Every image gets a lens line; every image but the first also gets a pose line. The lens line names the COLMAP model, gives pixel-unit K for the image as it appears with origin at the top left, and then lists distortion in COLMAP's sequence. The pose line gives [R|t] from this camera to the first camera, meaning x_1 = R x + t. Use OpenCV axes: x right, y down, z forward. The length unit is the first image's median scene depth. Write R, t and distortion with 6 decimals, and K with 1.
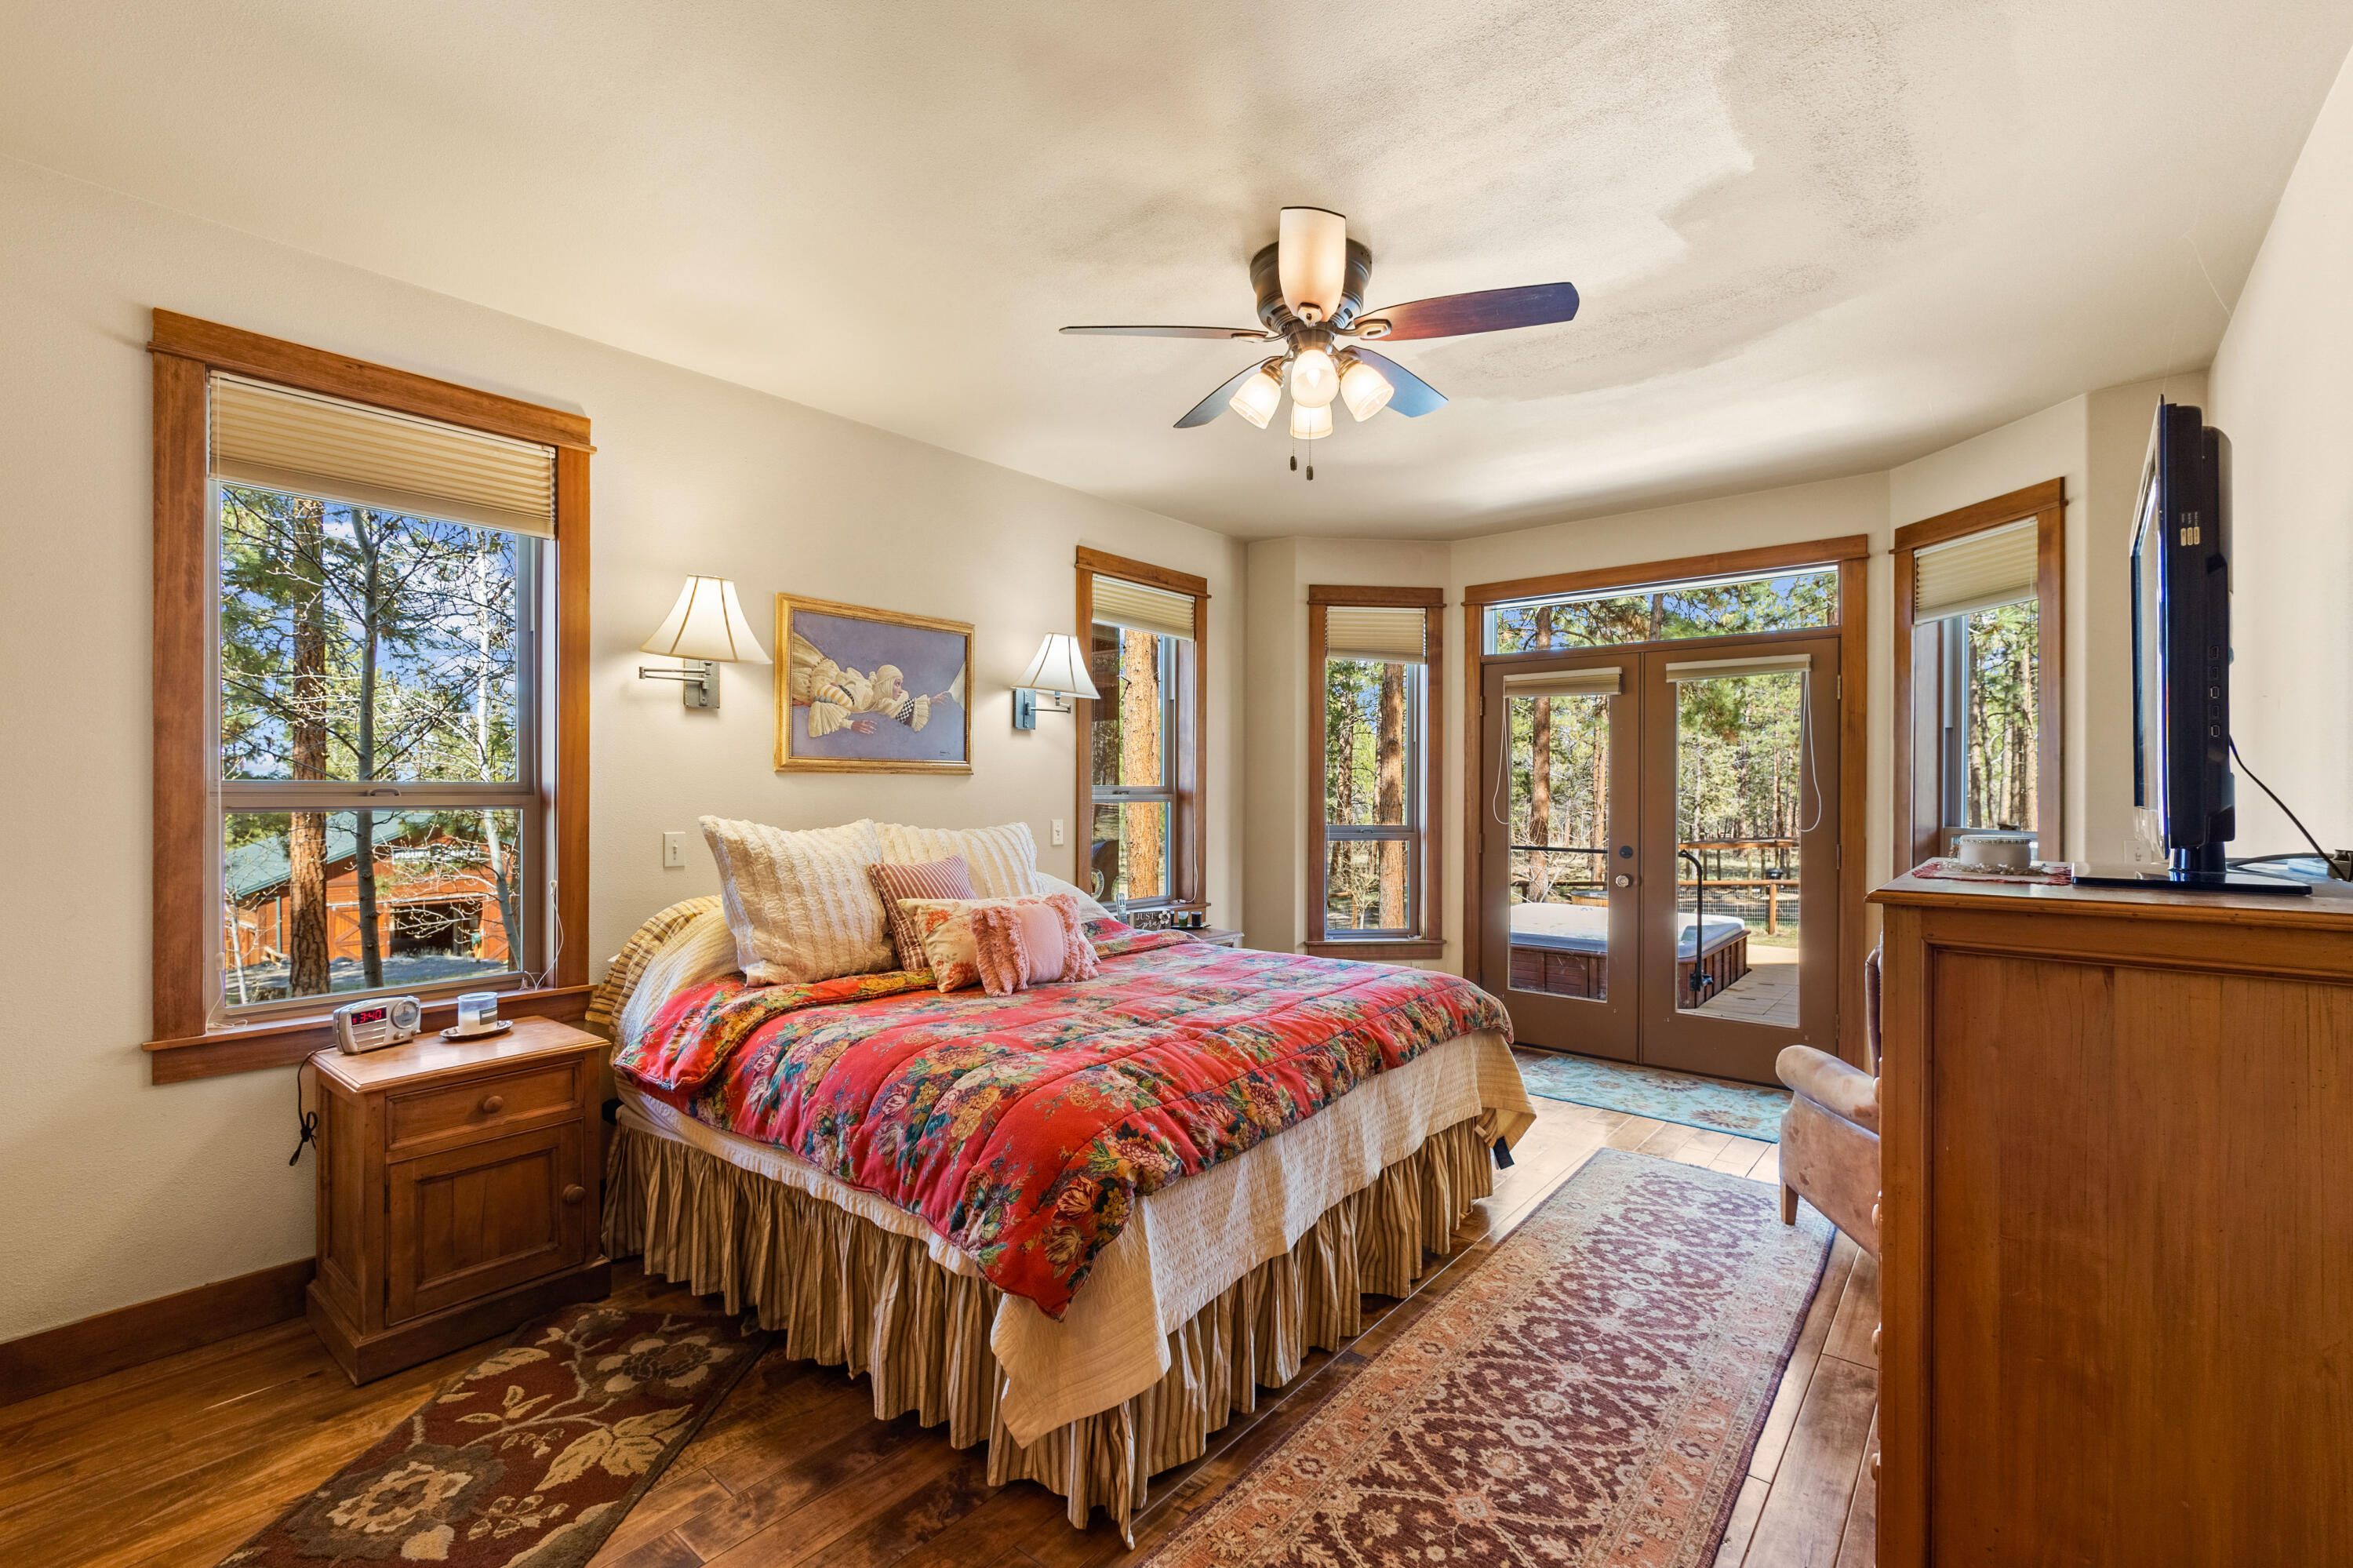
lens RADIAL K [[1012.4, 0, 1185.4], [0, 1012.4, 791.5], [0, 0, 1]] dist [-0.008570, 0.002697]
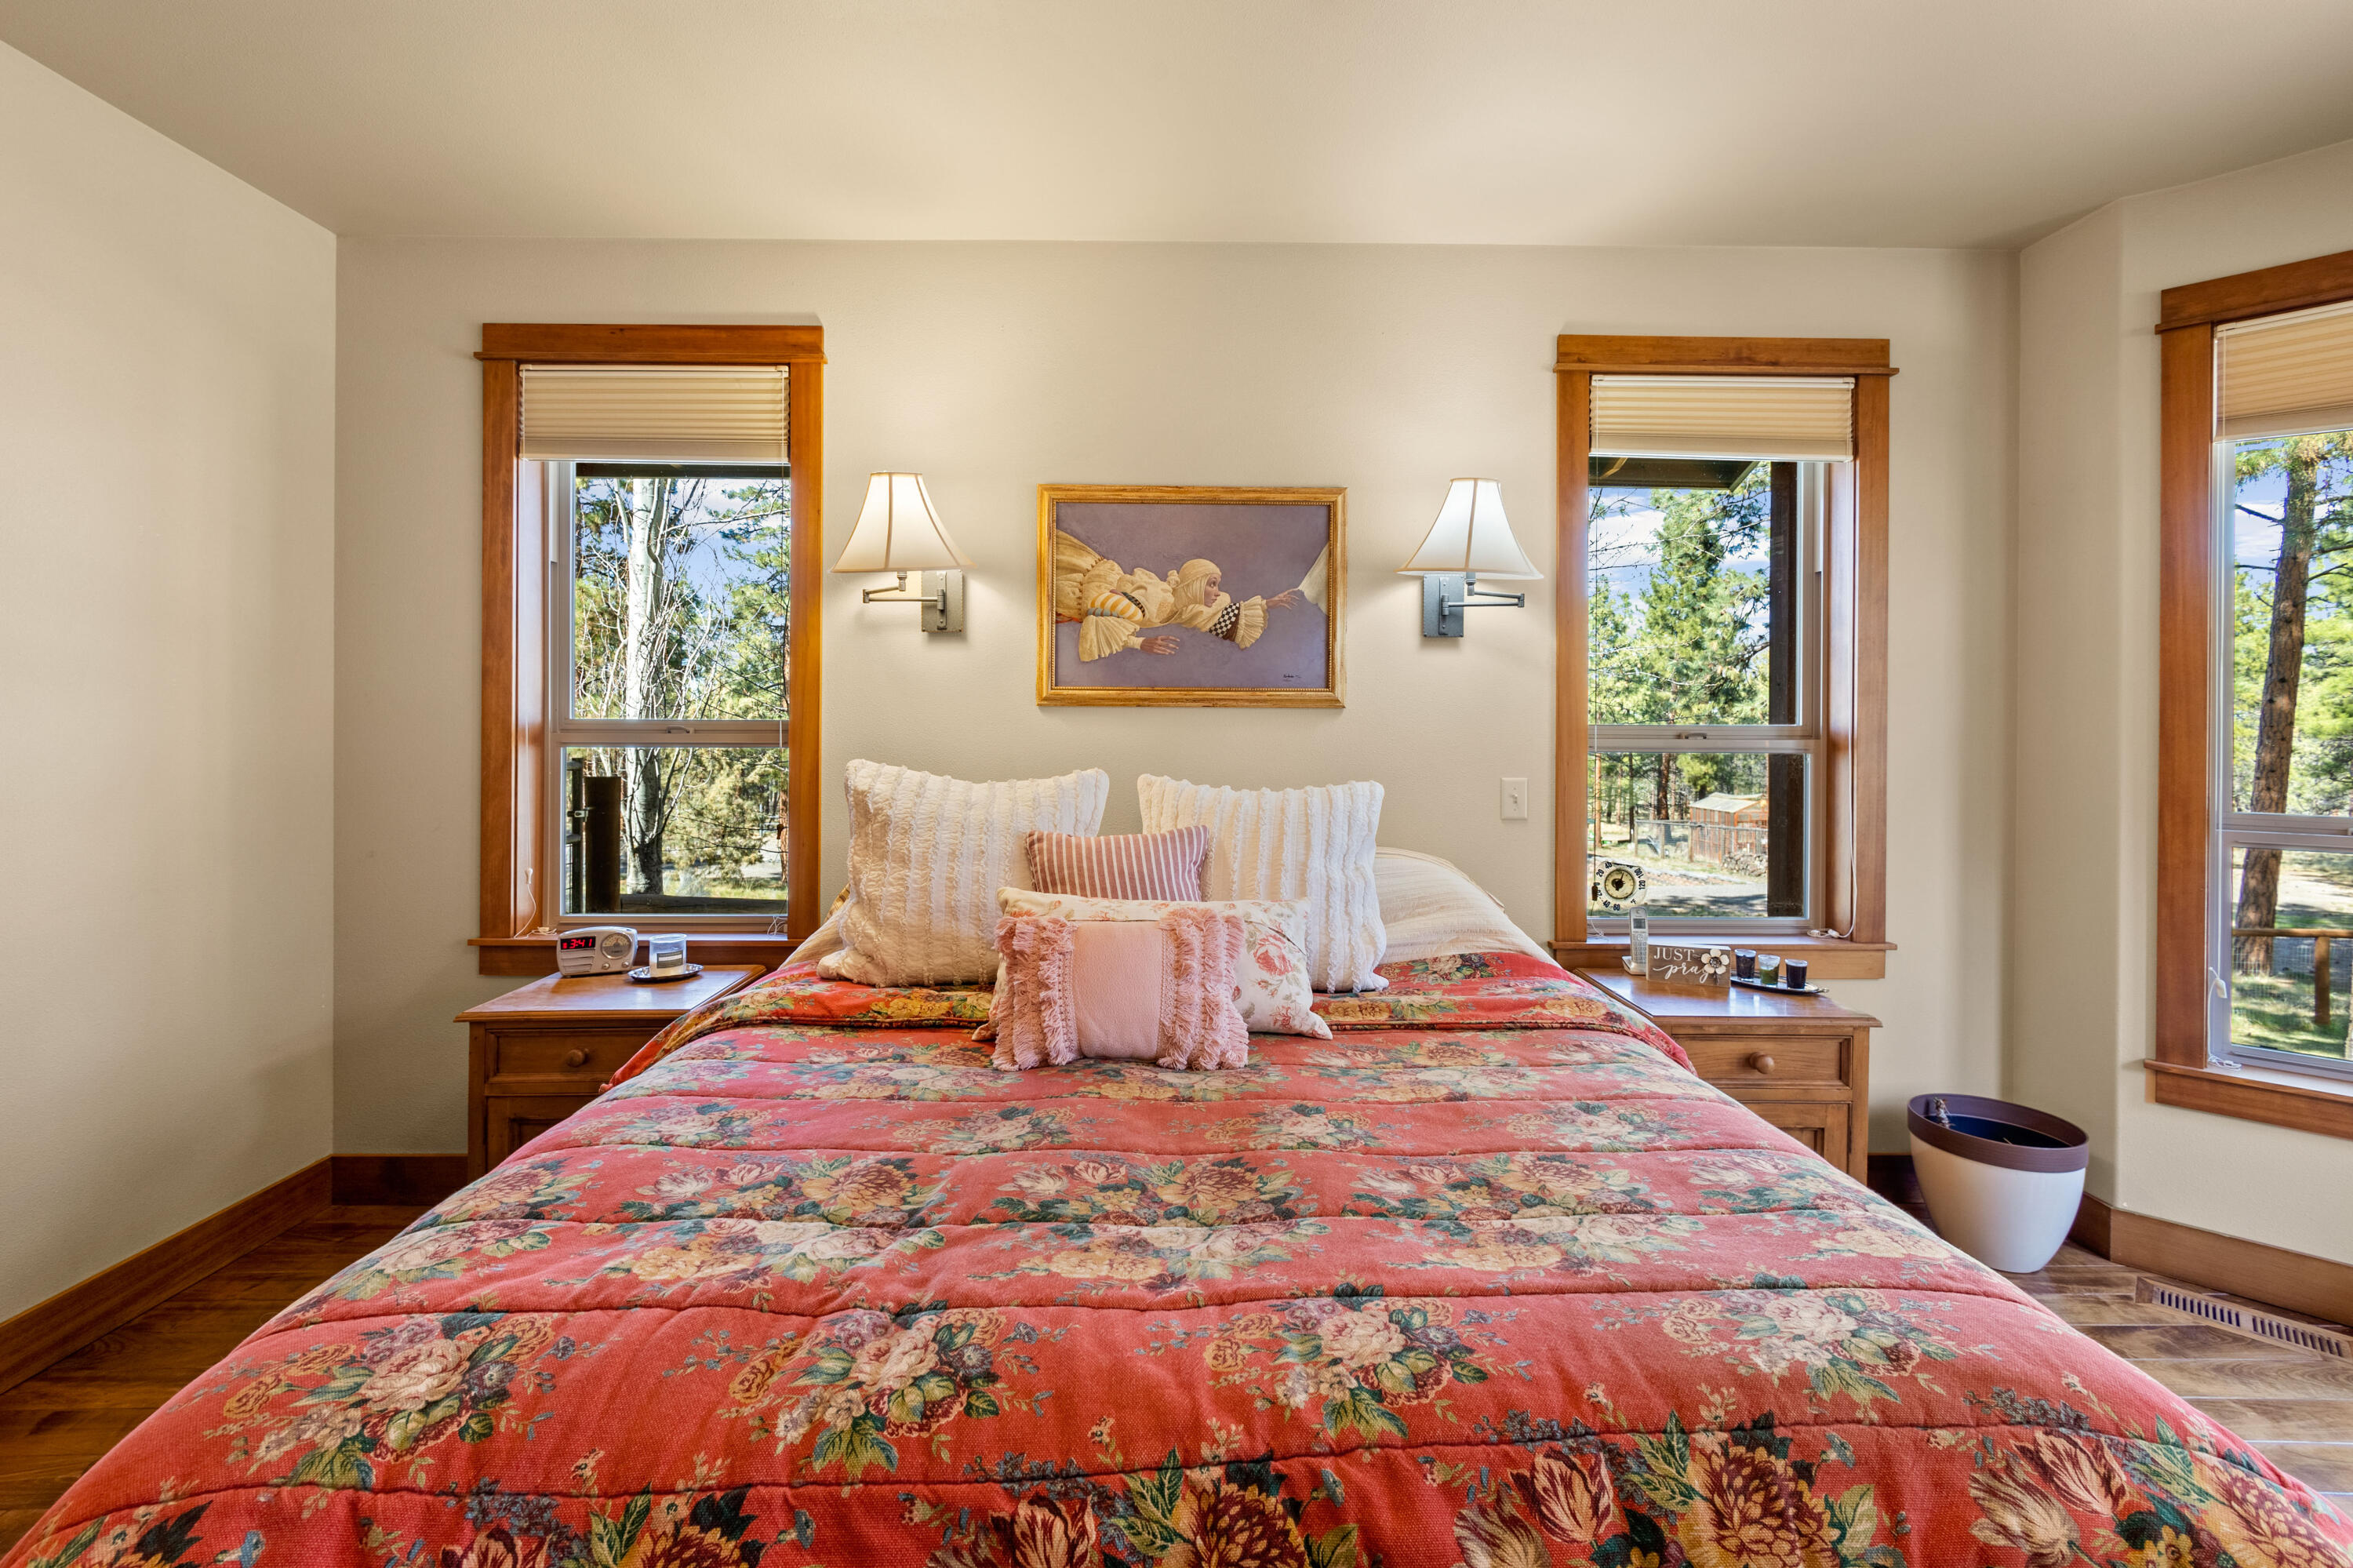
lens RADIAL K [[1012.4, 0, 1209.4], [0, 1012.4, 730.1], [0, 0, 1]] dist [-0.008570, 0.002697]
pose [[0.652347, 0.001820, -0.757918, 0.294003], [-0.004934, 0.999986, -0.001846, 0.000164], [0.757904, 0.004943, 0.652347, 0.578131]]
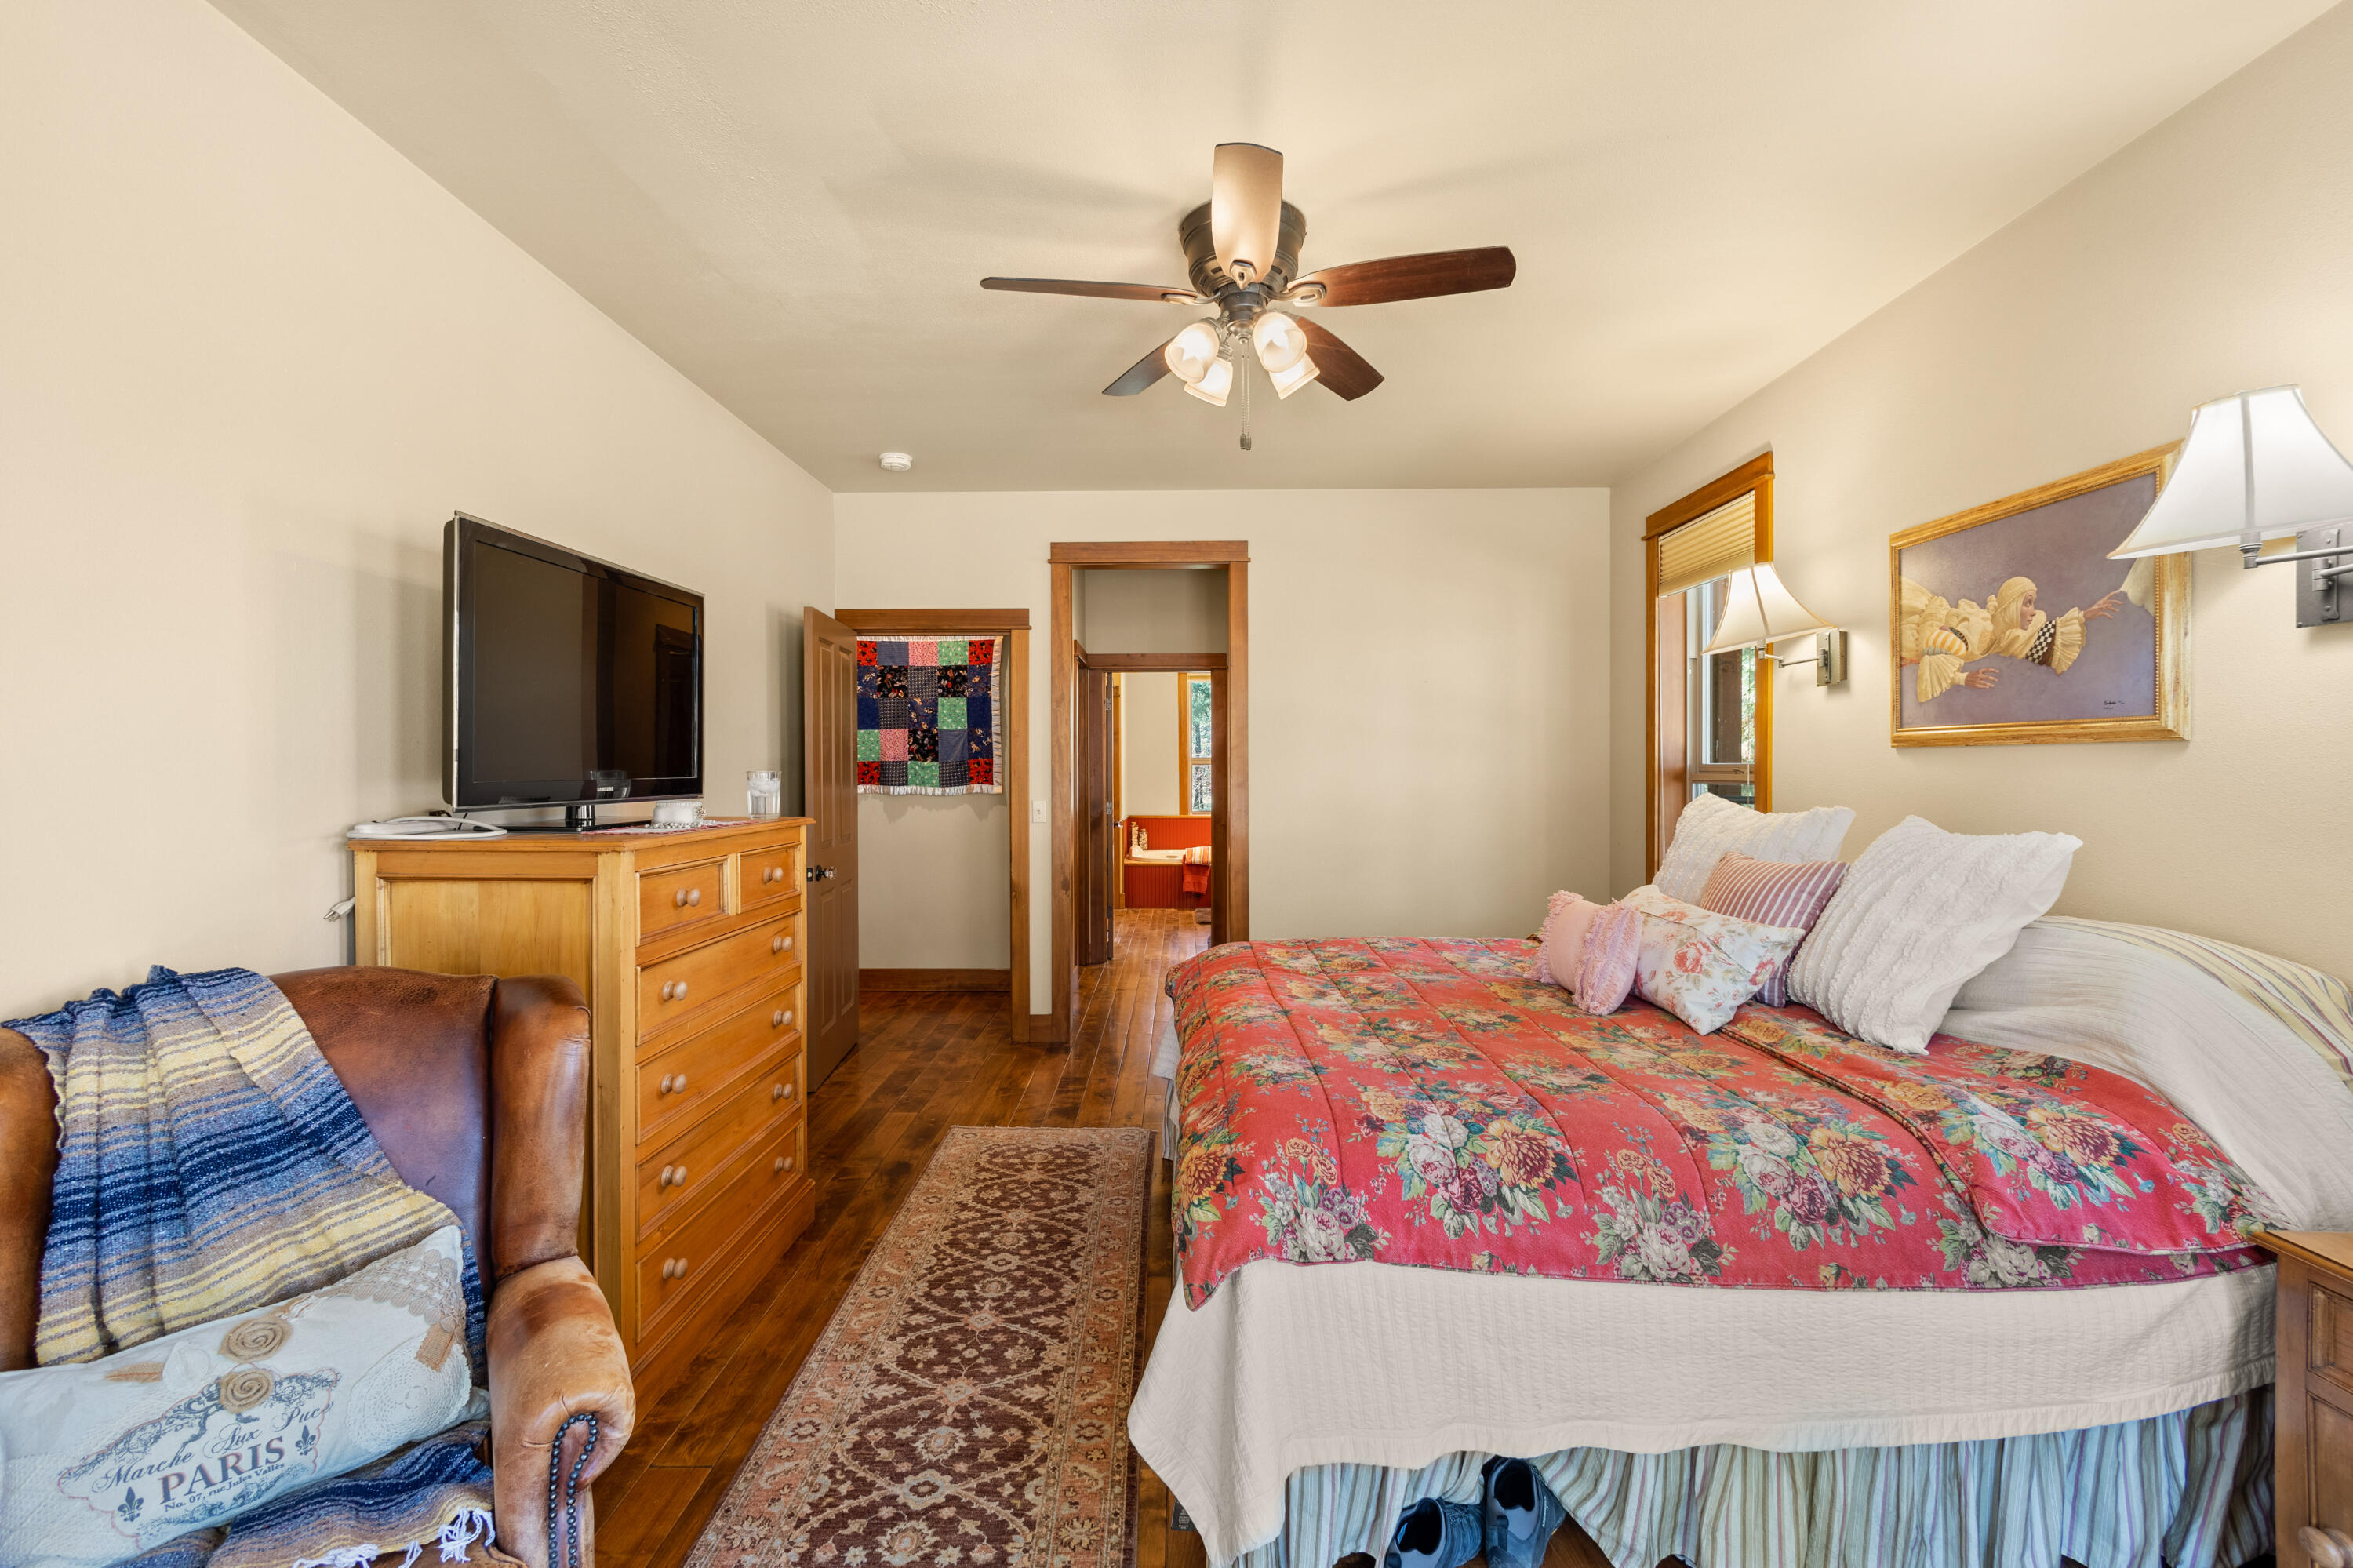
lens RADIAL K [[1012.4, 0, 1181.4], [0, 1012.4, 767.1], [0, 0, 1]] dist [-0.008570, 0.002697]
pose [[-0.773581, 0.001184, -0.633696, 0.582064], [0.000289, 0.999999, 0.001515, -0.004929], [0.633697, 0.000989, -0.773581, 1.272531]]
